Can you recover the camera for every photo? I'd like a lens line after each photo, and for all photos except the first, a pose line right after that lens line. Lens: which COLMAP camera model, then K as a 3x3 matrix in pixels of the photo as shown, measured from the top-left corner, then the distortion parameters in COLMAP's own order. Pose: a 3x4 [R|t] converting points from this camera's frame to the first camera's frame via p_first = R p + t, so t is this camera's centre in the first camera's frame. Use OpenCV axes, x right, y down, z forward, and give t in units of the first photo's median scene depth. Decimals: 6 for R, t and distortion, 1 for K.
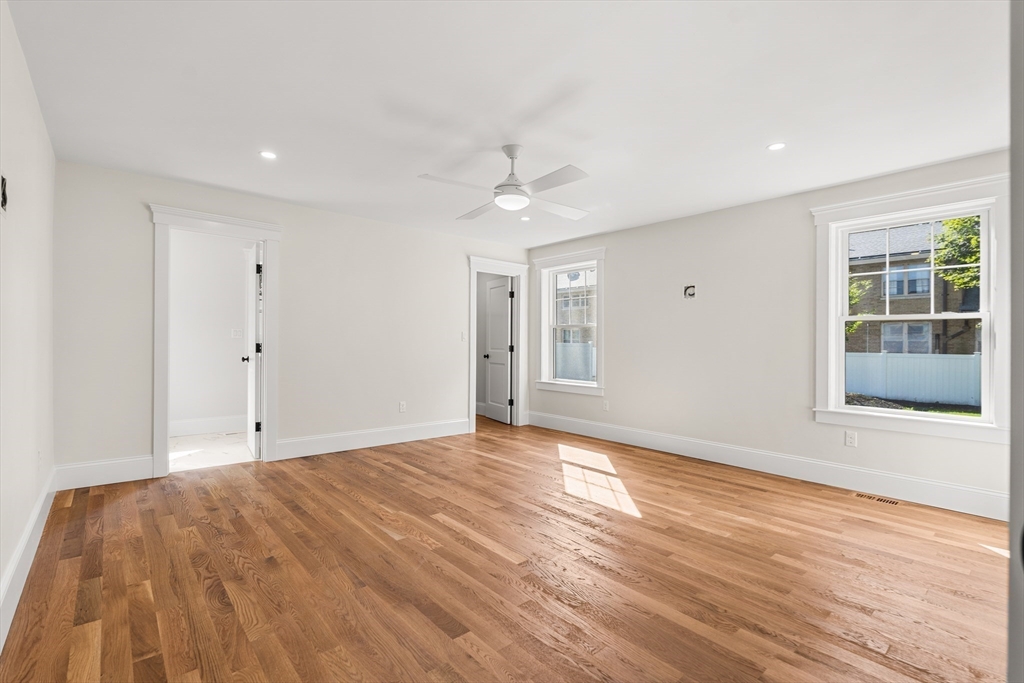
lens RADIAL K [[465.2, 0, 513.3], [0, 465.2, 343.1], [0, 0, 1]] dist [-0.003384, -0.000725]
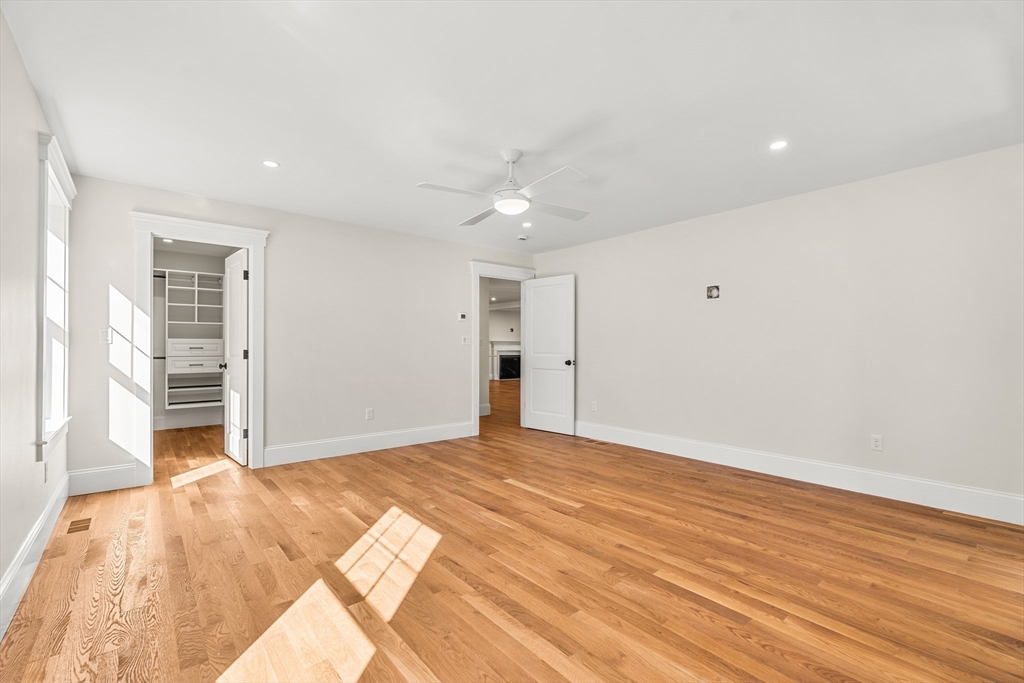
lens RADIAL K [[465.2, 0, 513.3], [0, 465.2, 343.1], [0, 0, 1]] dist [-0.003384, -0.000725]
pose [[-0.999771, -0.013239, 0.016819, -0.021813], [-0.013393, 0.999869, -0.009062, -0.001010], [-0.016697, -0.009285, -0.999817, 2.073072]]
